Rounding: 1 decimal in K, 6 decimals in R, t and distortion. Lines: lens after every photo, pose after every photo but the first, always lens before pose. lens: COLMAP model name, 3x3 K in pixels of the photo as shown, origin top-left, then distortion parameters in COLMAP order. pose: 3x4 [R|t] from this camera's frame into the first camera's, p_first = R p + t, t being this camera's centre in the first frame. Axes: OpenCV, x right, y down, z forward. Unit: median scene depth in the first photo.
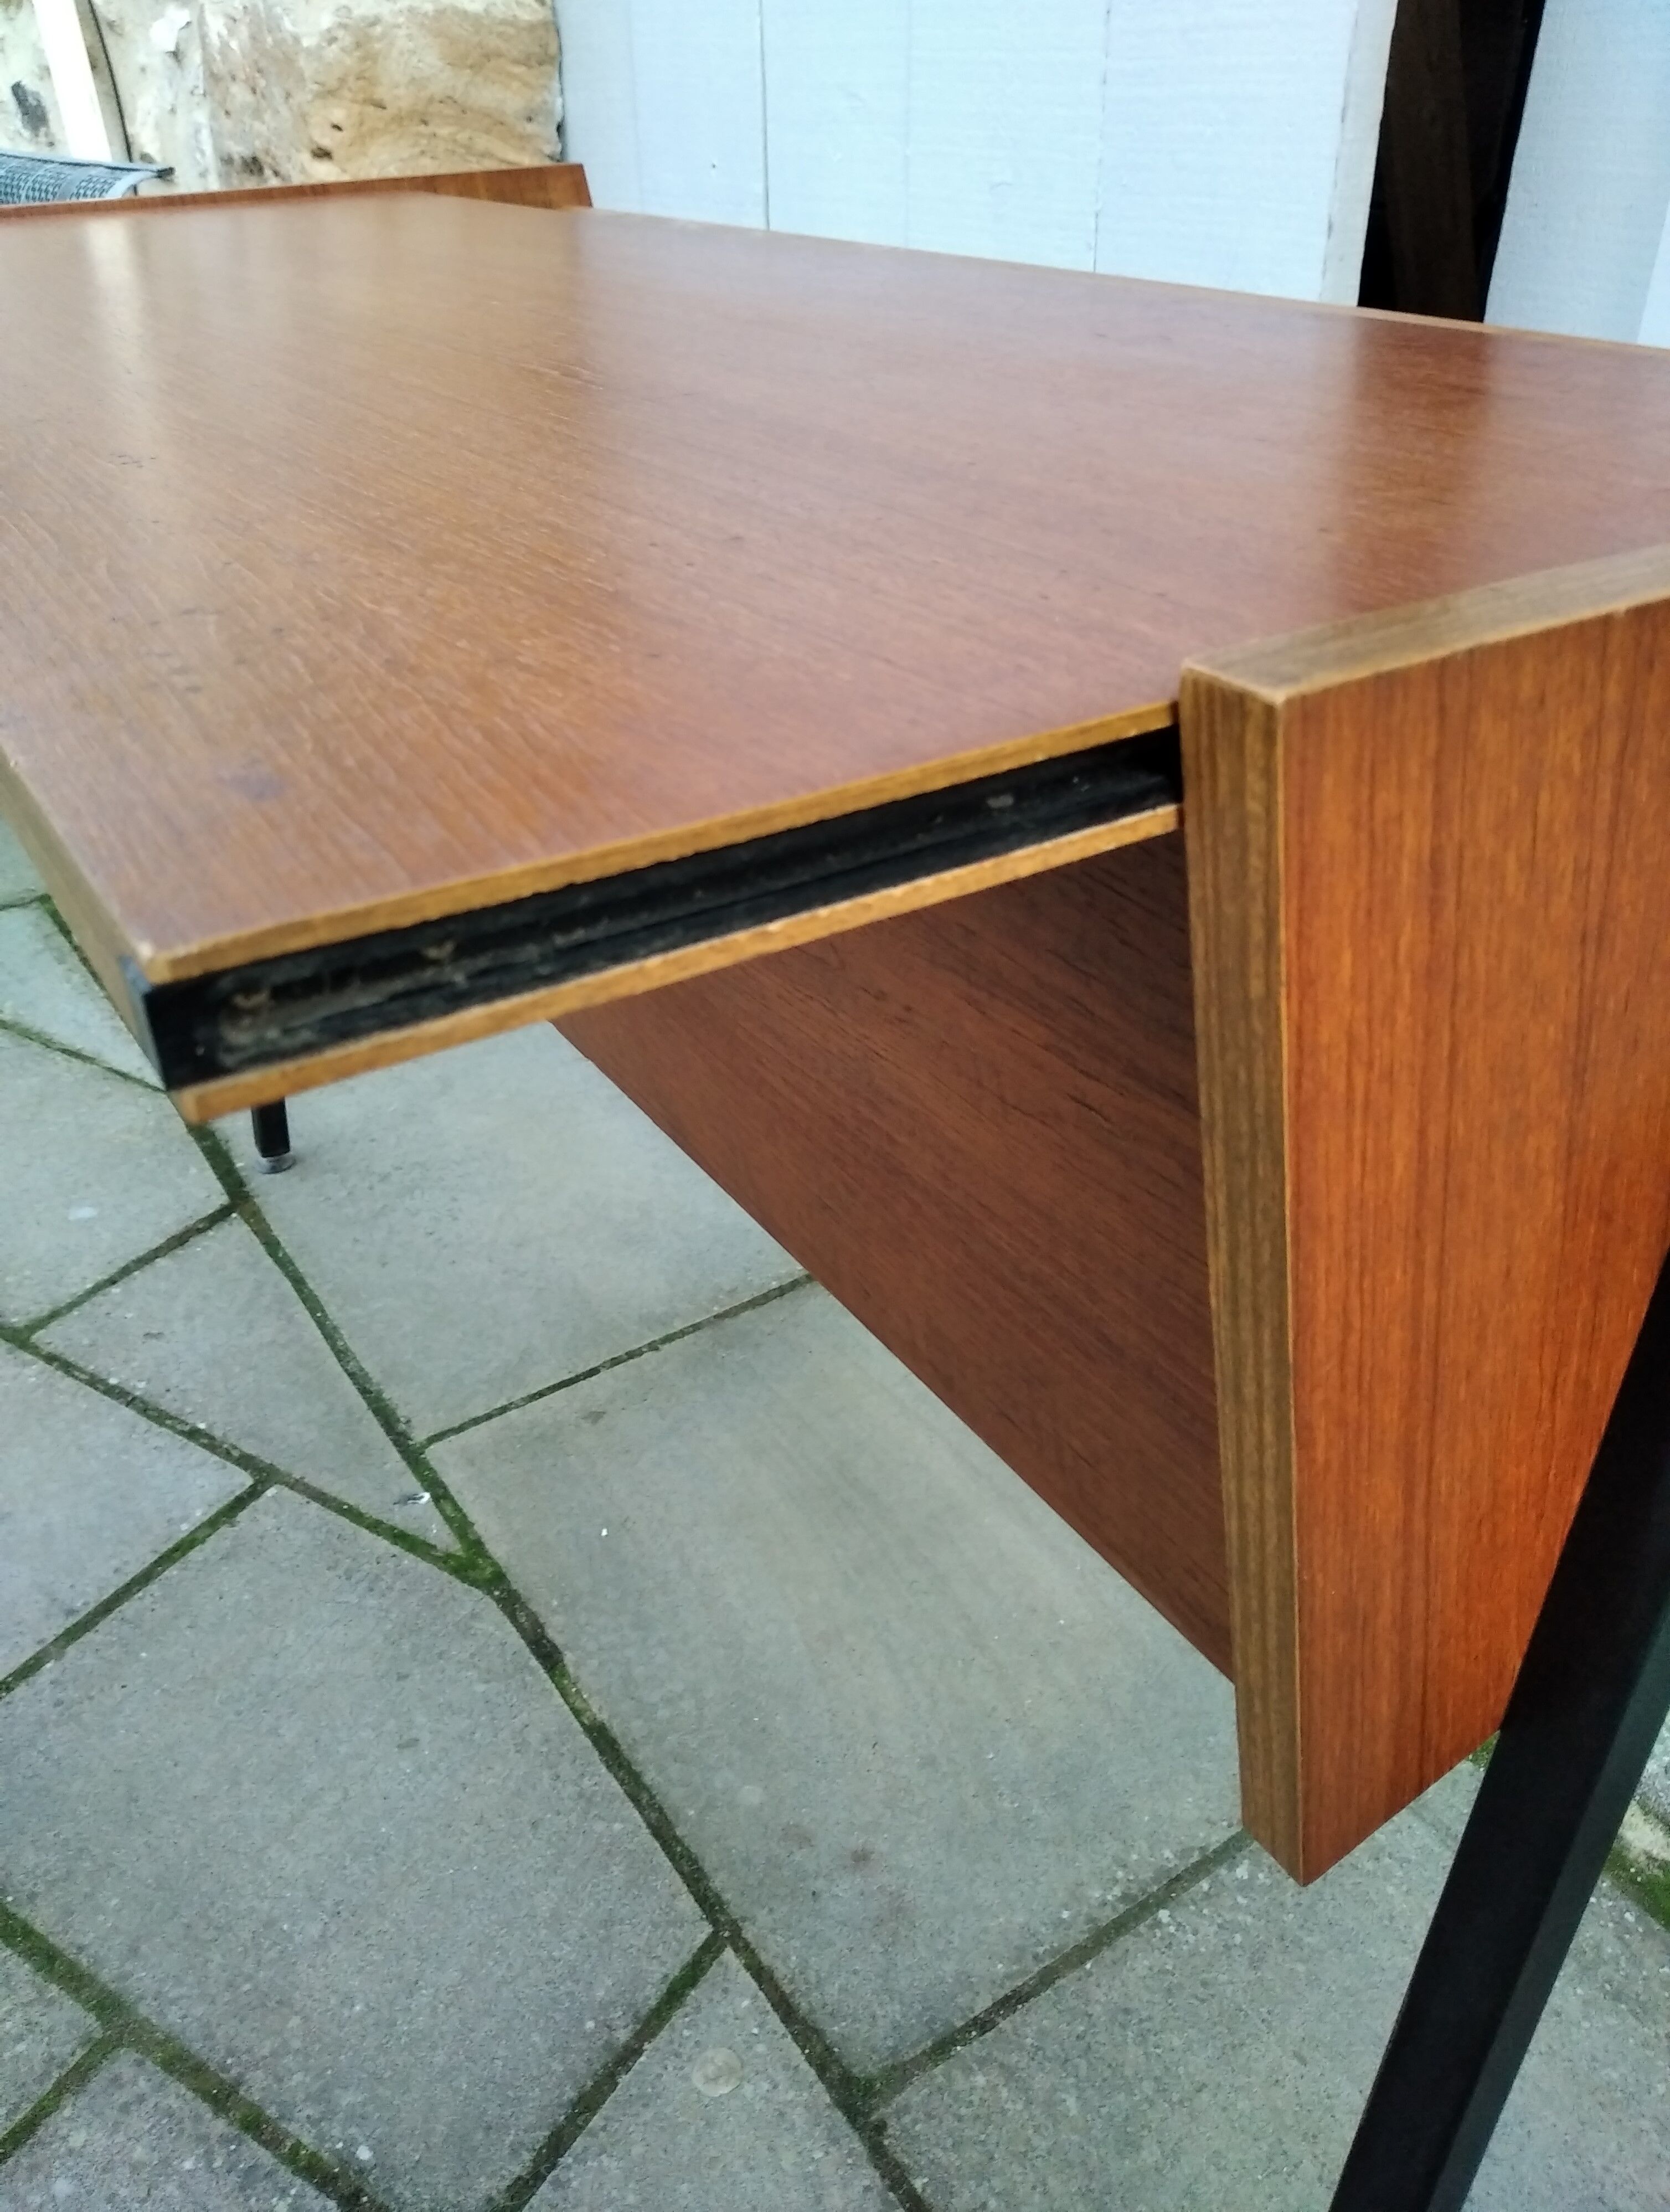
lens RADIAL K [[1736.3, 0, 775.0], [0, 1736.3, 1084.1], [0, 0, 1]] dist [0.000937, -0.015050]
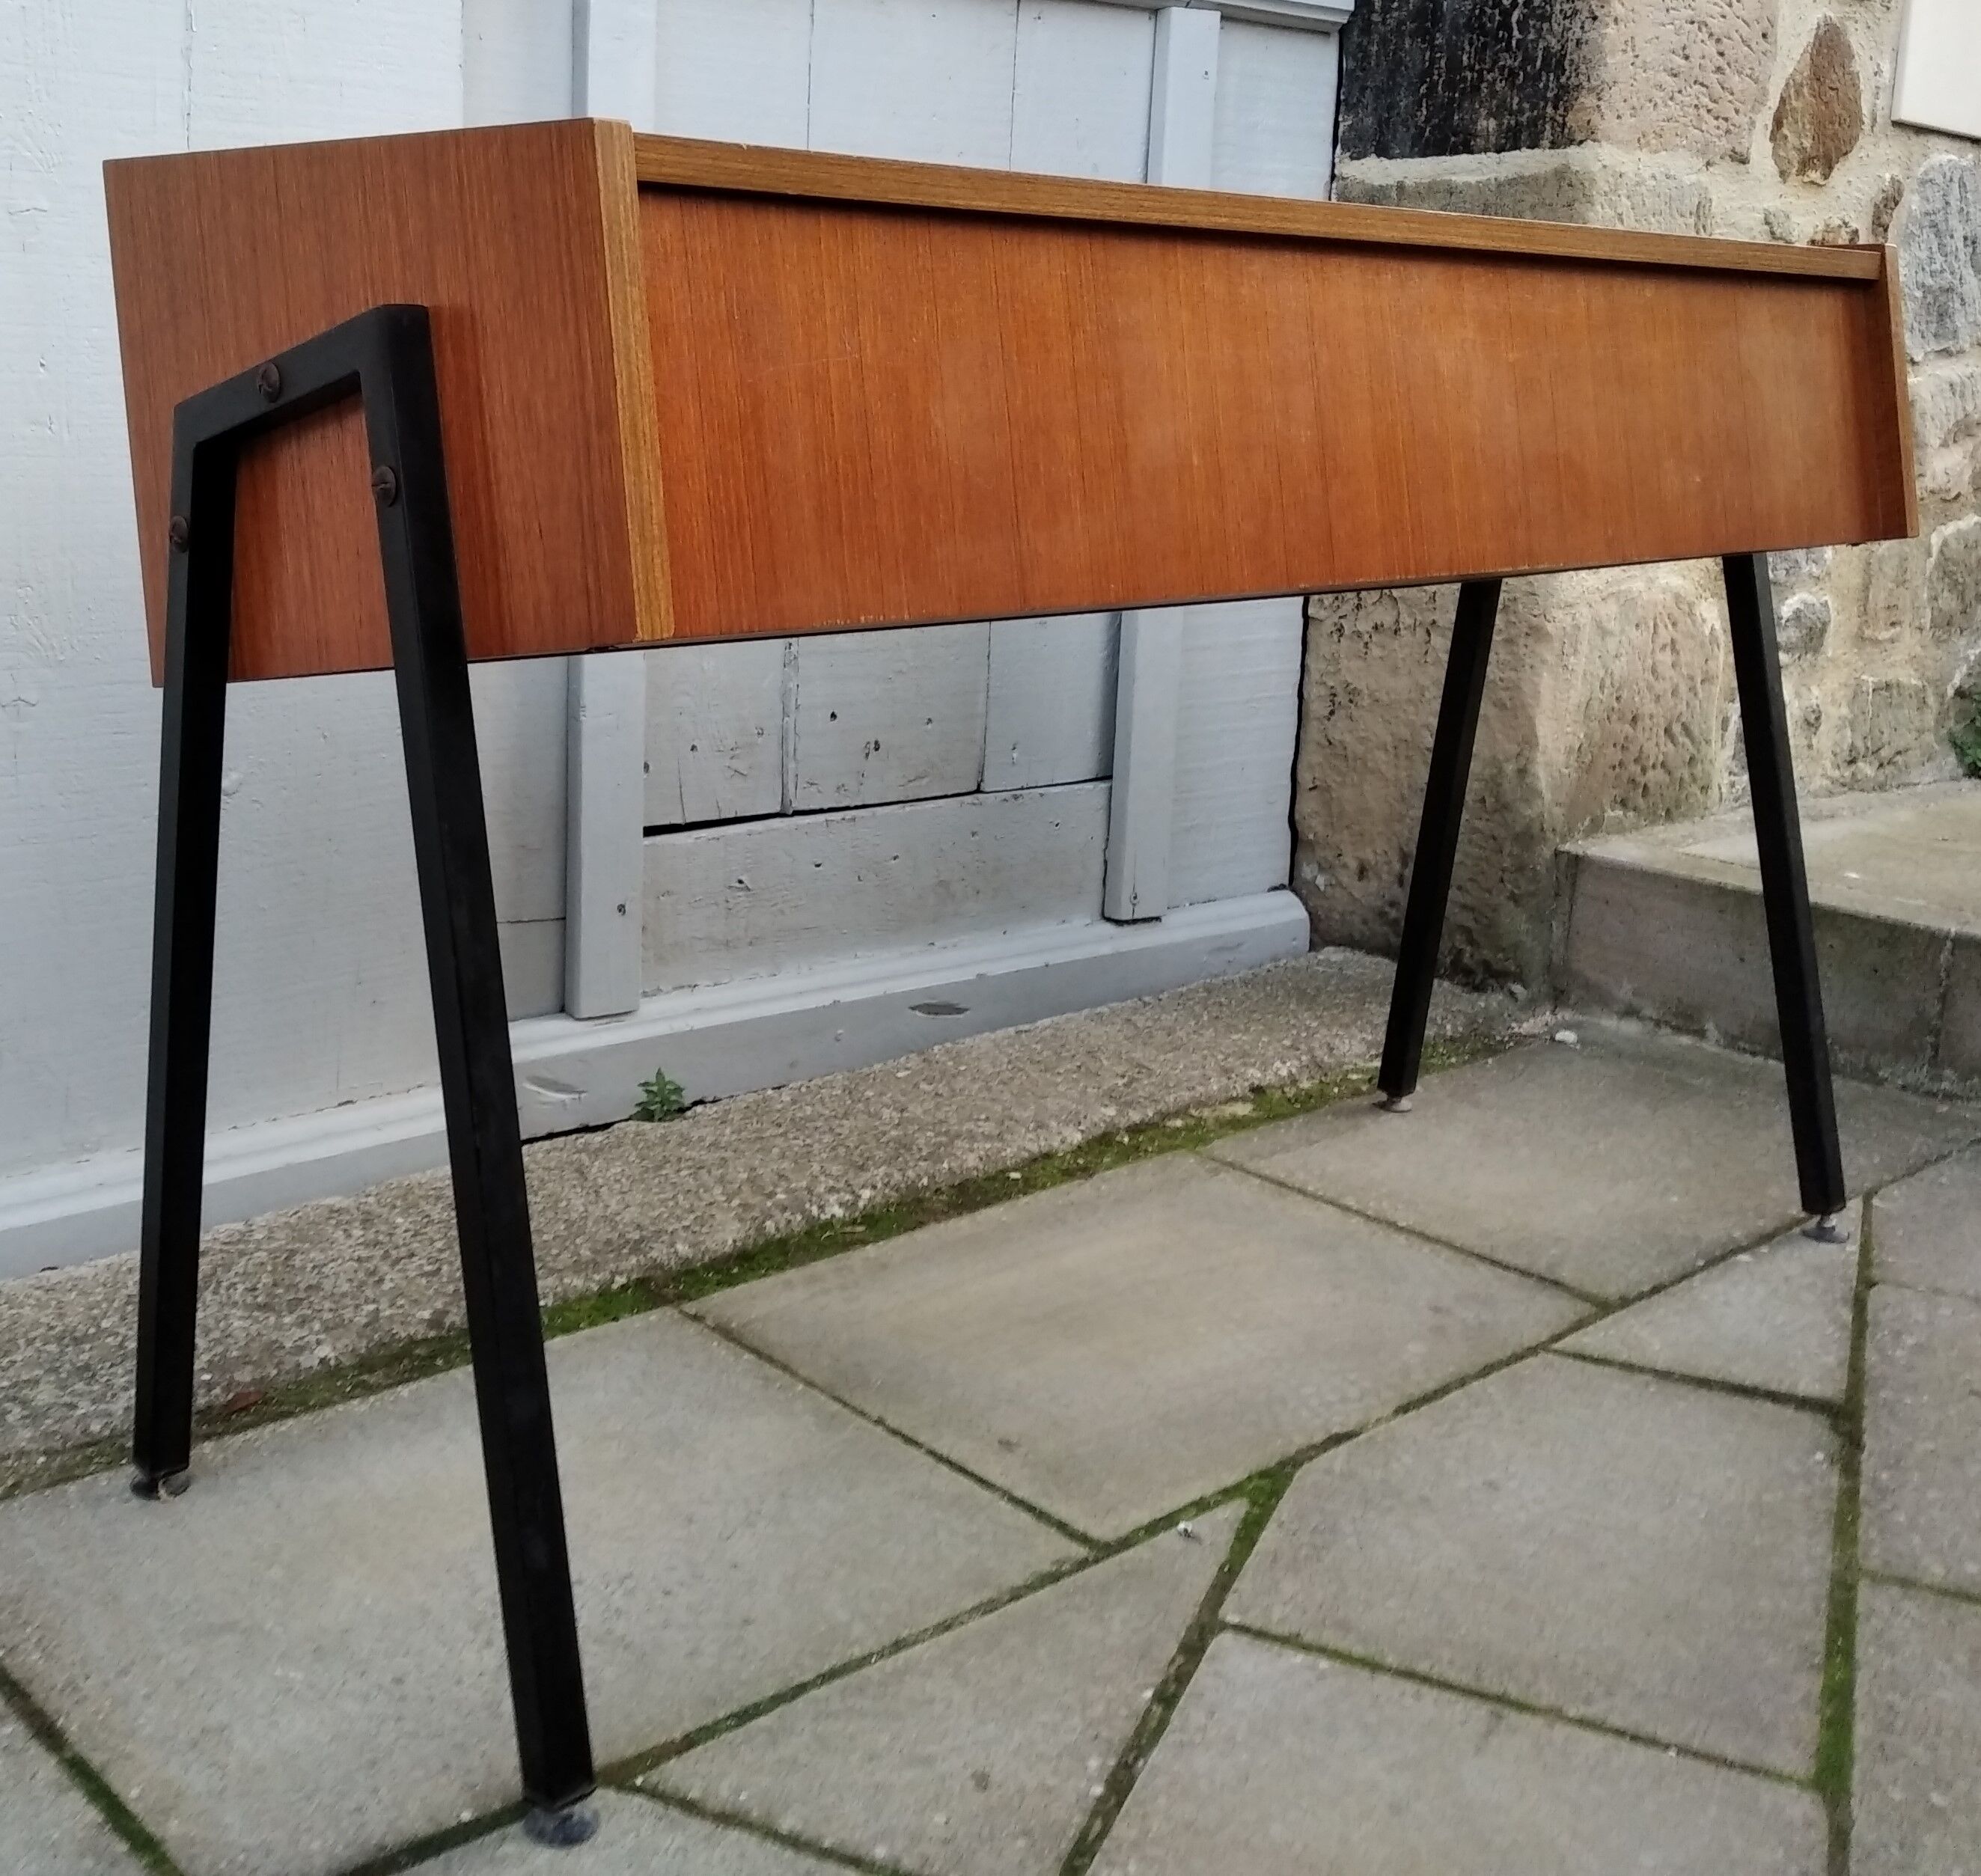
lens RADIAL K [[2436.5, 0, 771.8], [0, 2436.5, 714.9], [0, 0, 1]] dist [0.004551, 0.000000]
pose [[-0.148390, -0.139234, 0.979078, -1.387318], [0.483878, 0.853209, 0.194672, -0.466897], [-0.862463, 0.502641, -0.059235, 1.119787]]
